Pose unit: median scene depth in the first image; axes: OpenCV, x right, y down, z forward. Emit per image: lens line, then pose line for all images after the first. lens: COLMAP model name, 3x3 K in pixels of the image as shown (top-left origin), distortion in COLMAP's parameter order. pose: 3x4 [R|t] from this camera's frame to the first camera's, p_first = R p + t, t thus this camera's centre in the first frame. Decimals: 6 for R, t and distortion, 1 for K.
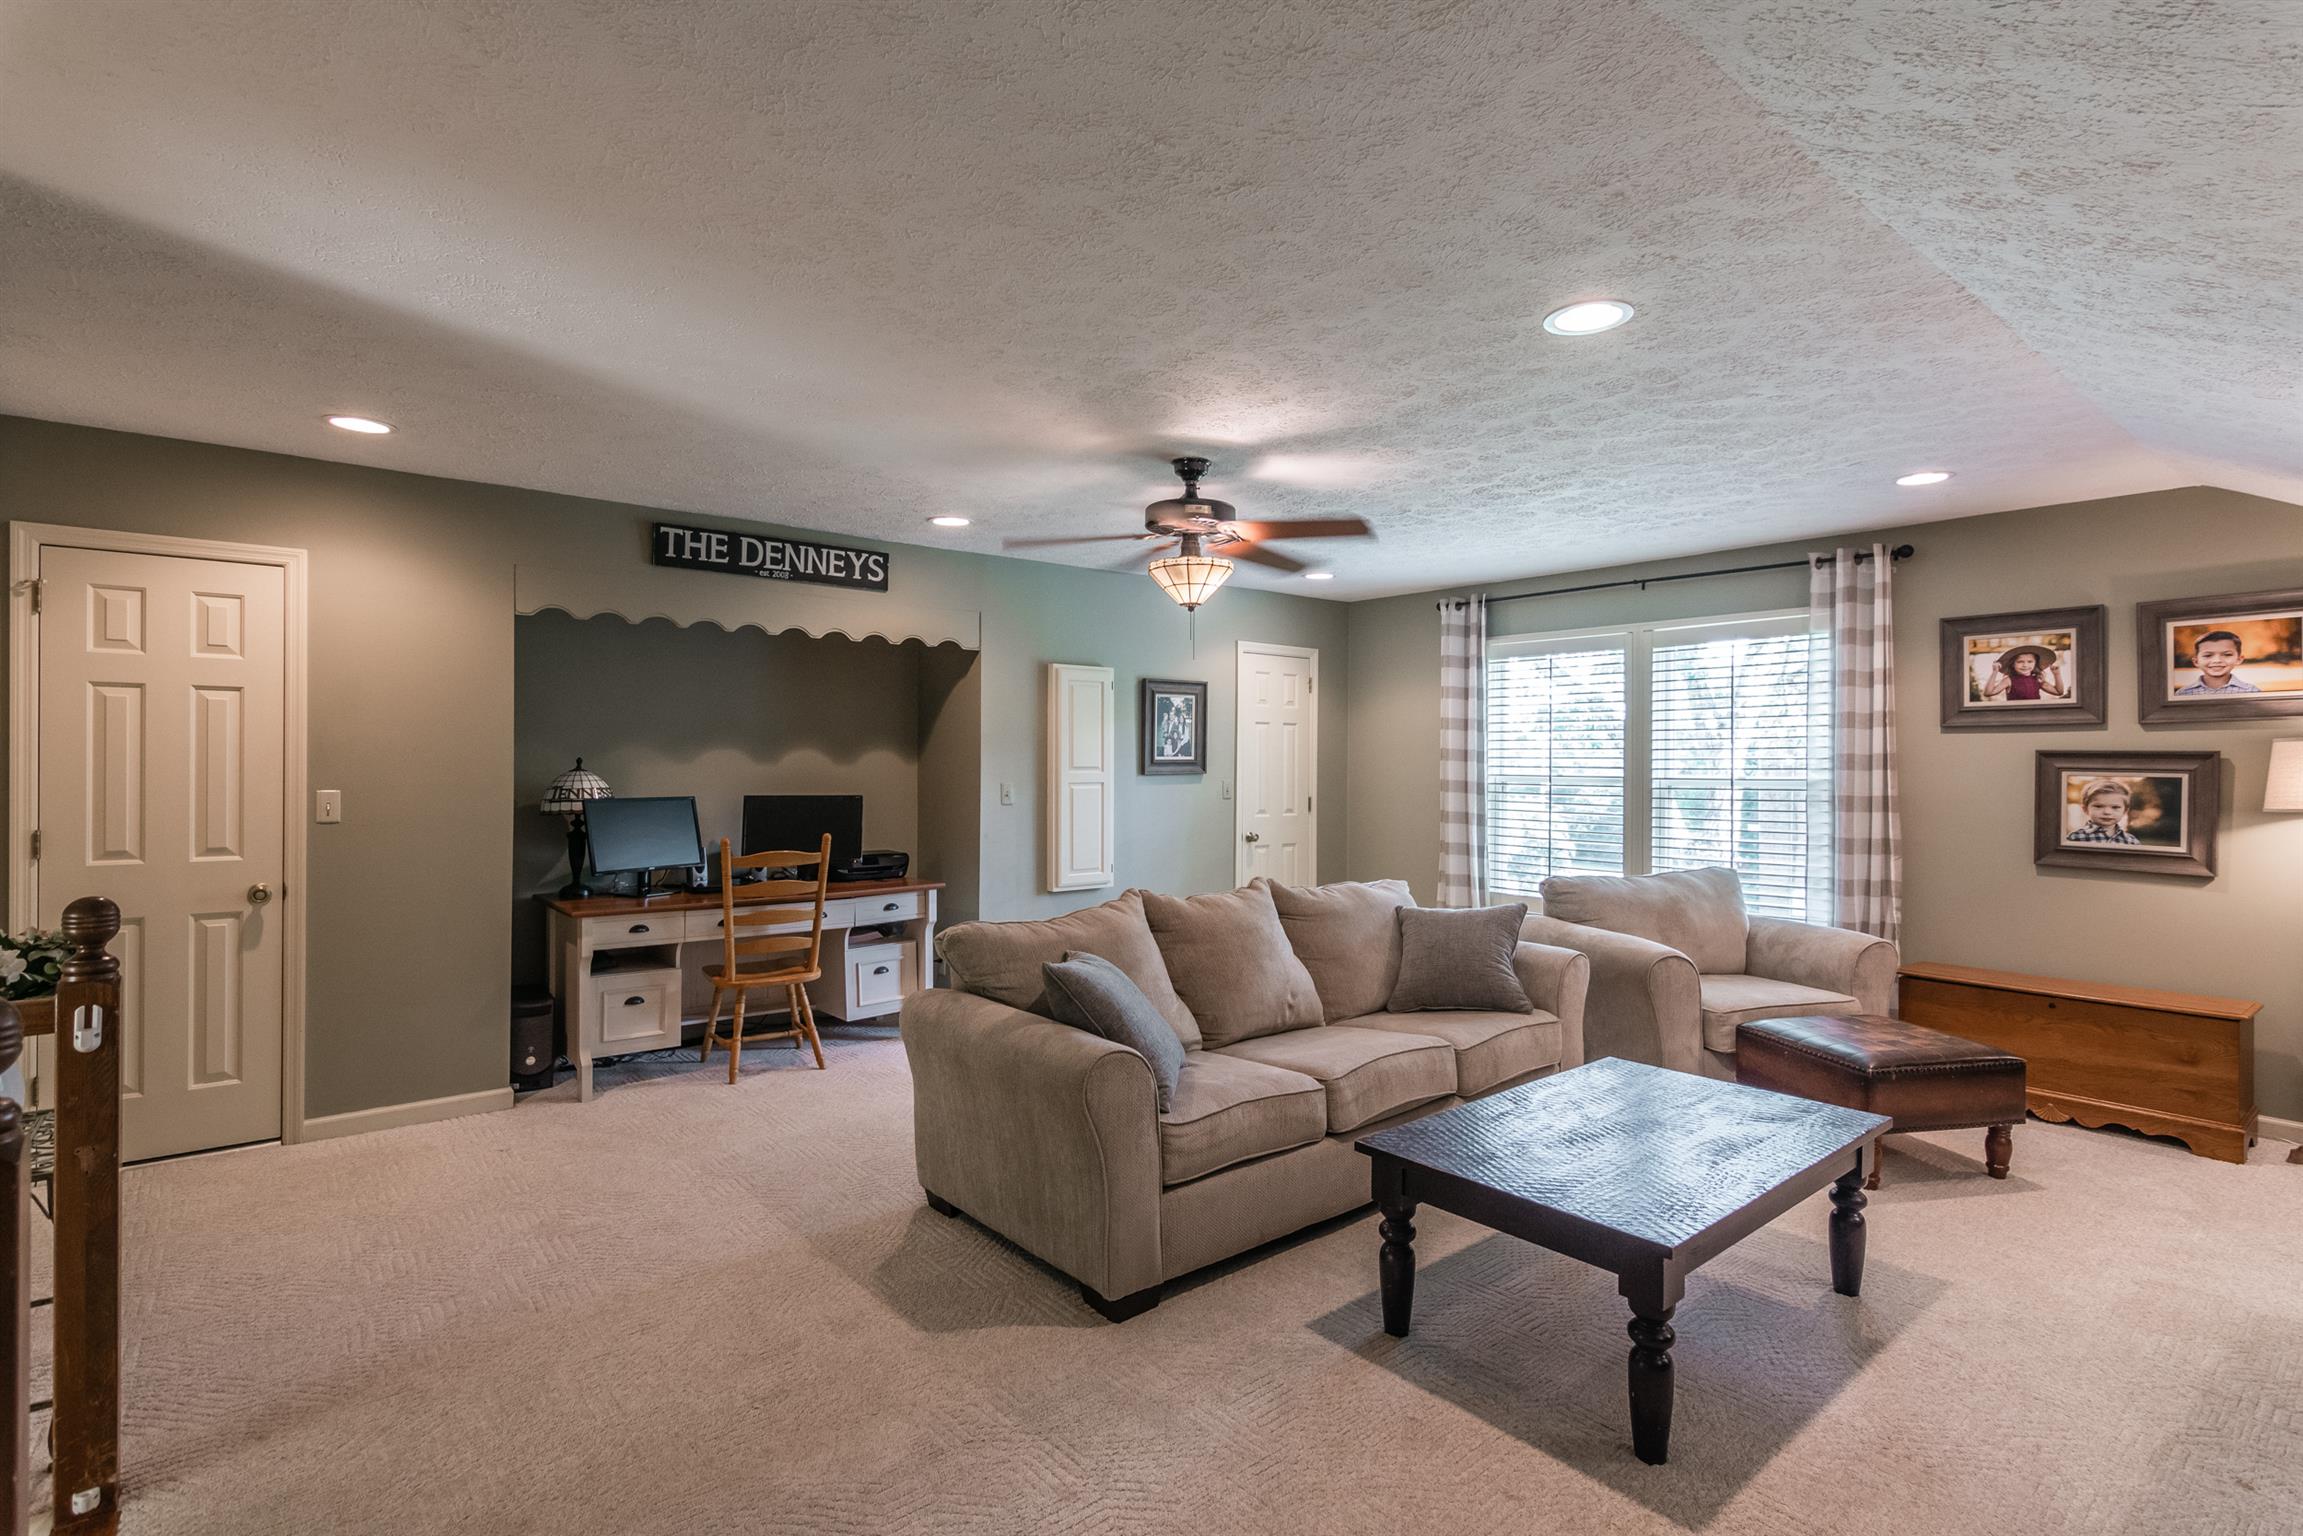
lens RADIAL K [[1109.2, 0, 1145.6], [0, 1109.2, 773.0], [0, 0, 1]] dist [-0.000806, 0.000496]
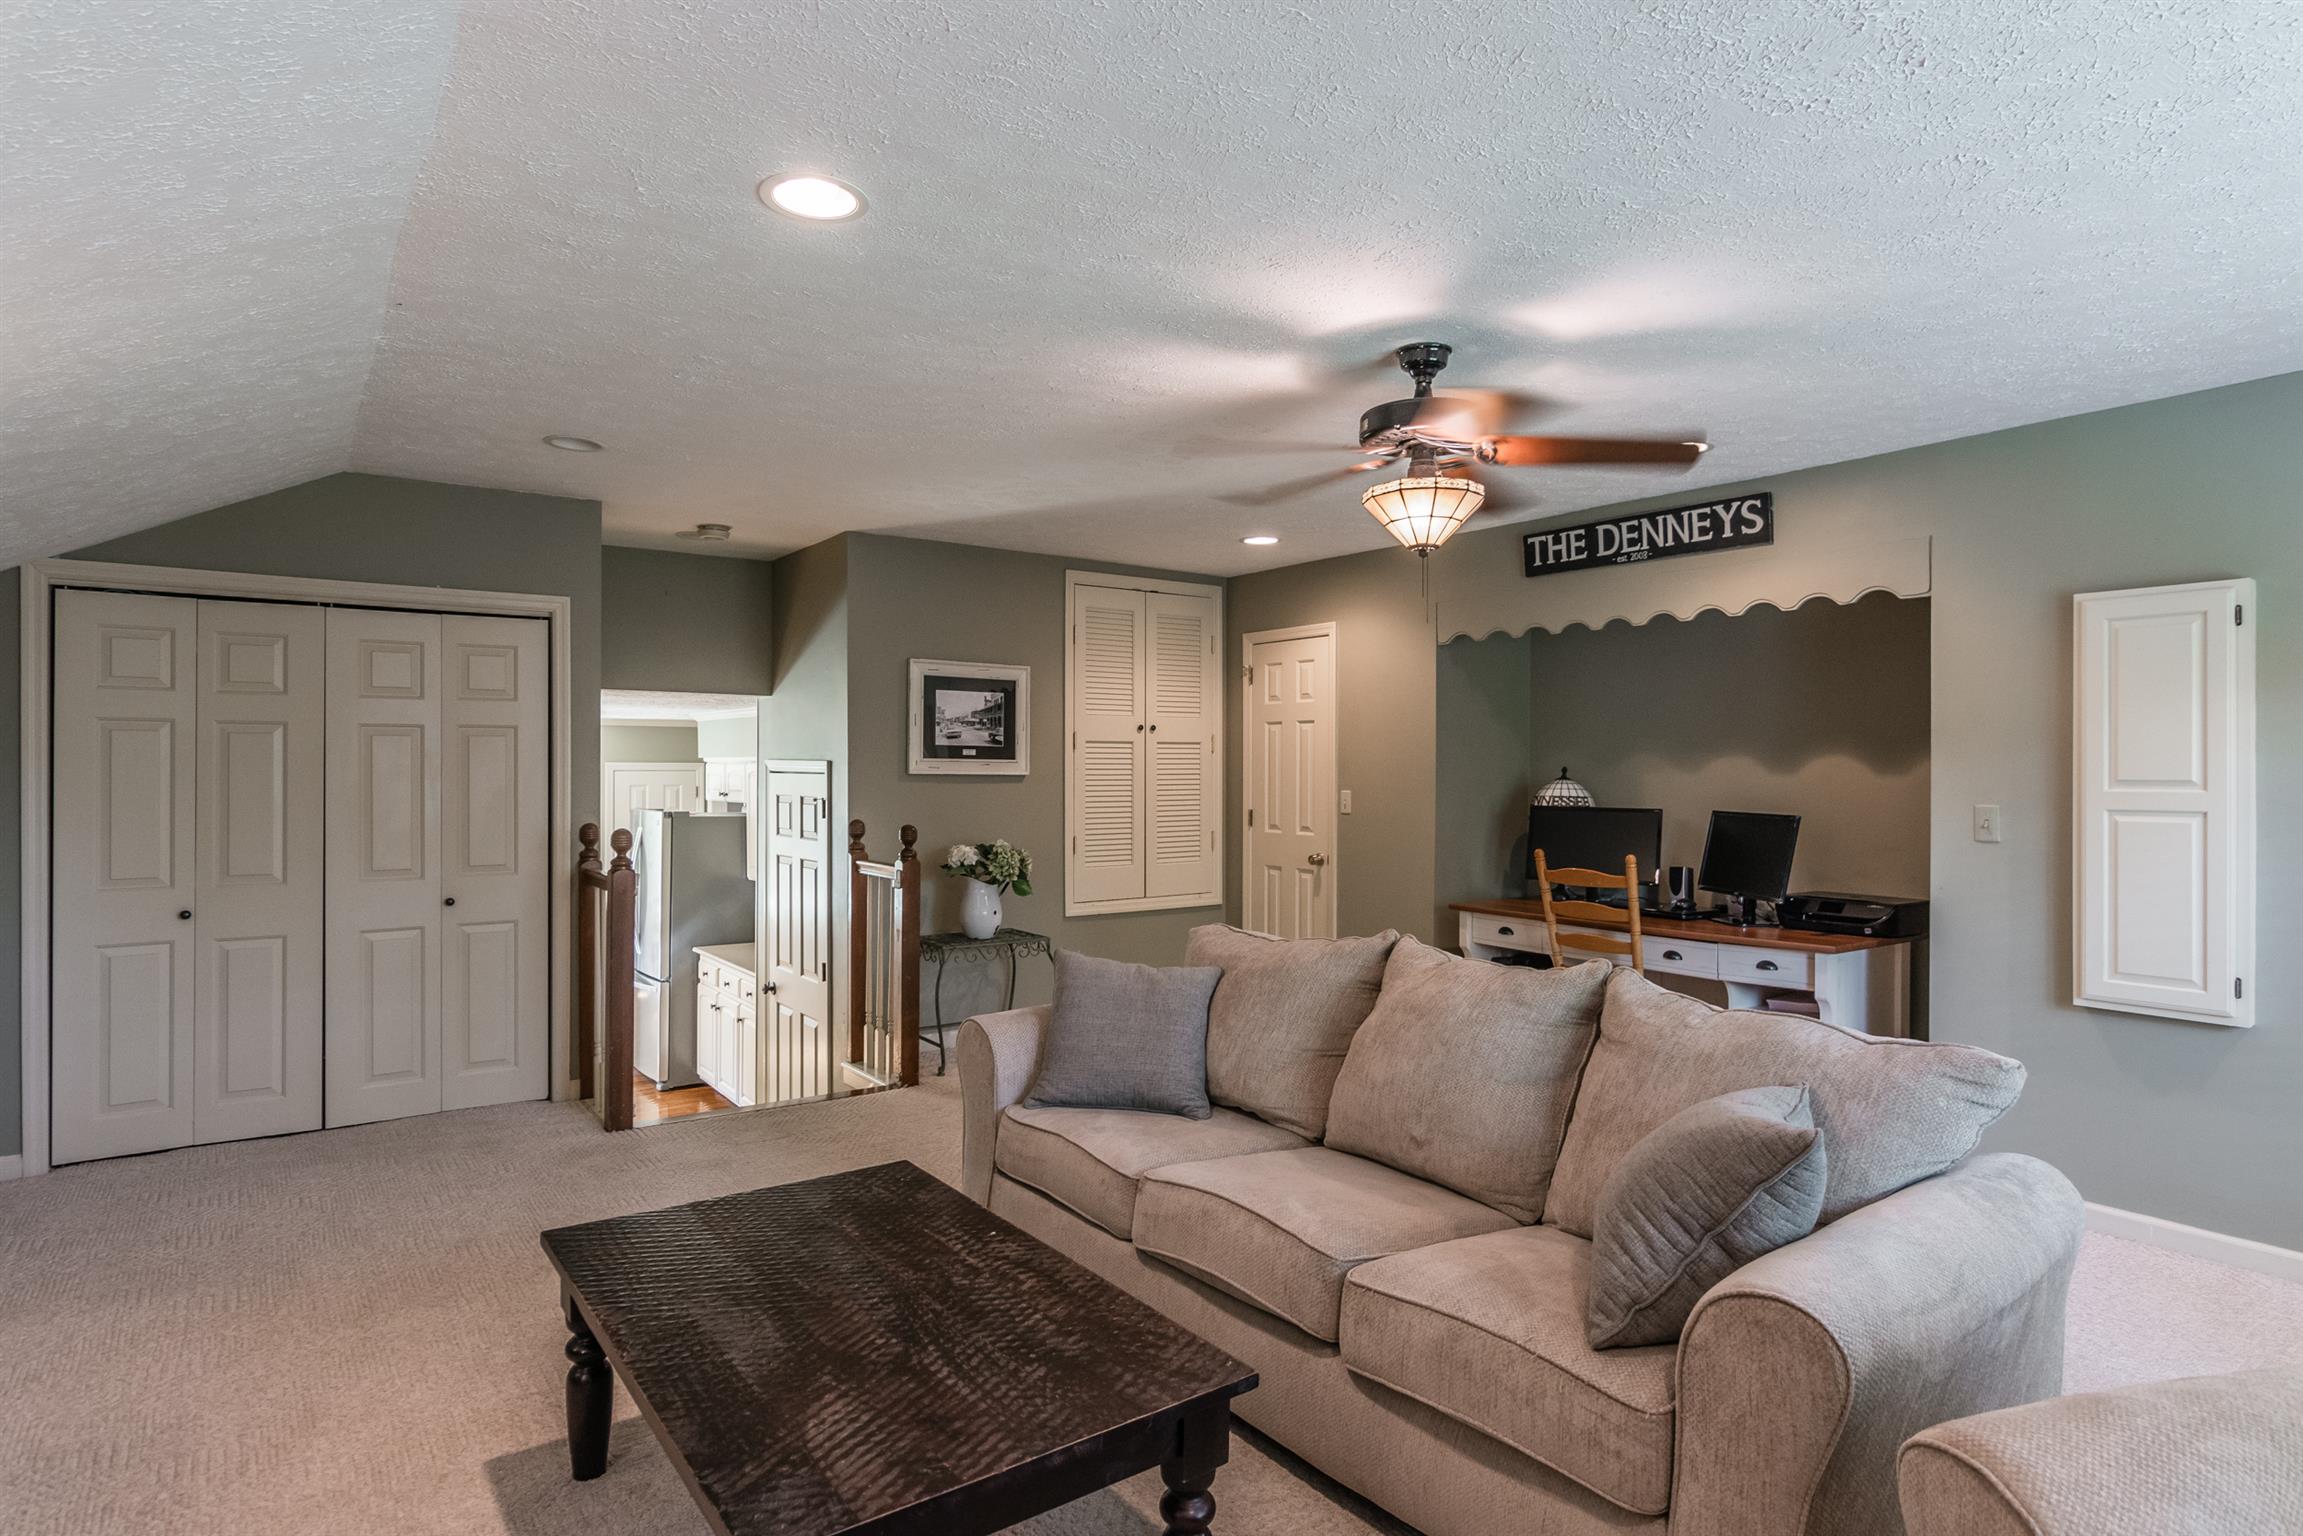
lens RADIAL K [[1190.2, 0, 1151.5], [0, 1190.2, 768.0], [0, 0, 1]] dist [0.000006, 0.000221]
pose [[-0.035312, -0.001255, -0.999376, 0.614183], [-0.010395, 0.999946, -0.000889, -0.007120], [0.999322, 0.010358, -0.035323, 0.645587]]
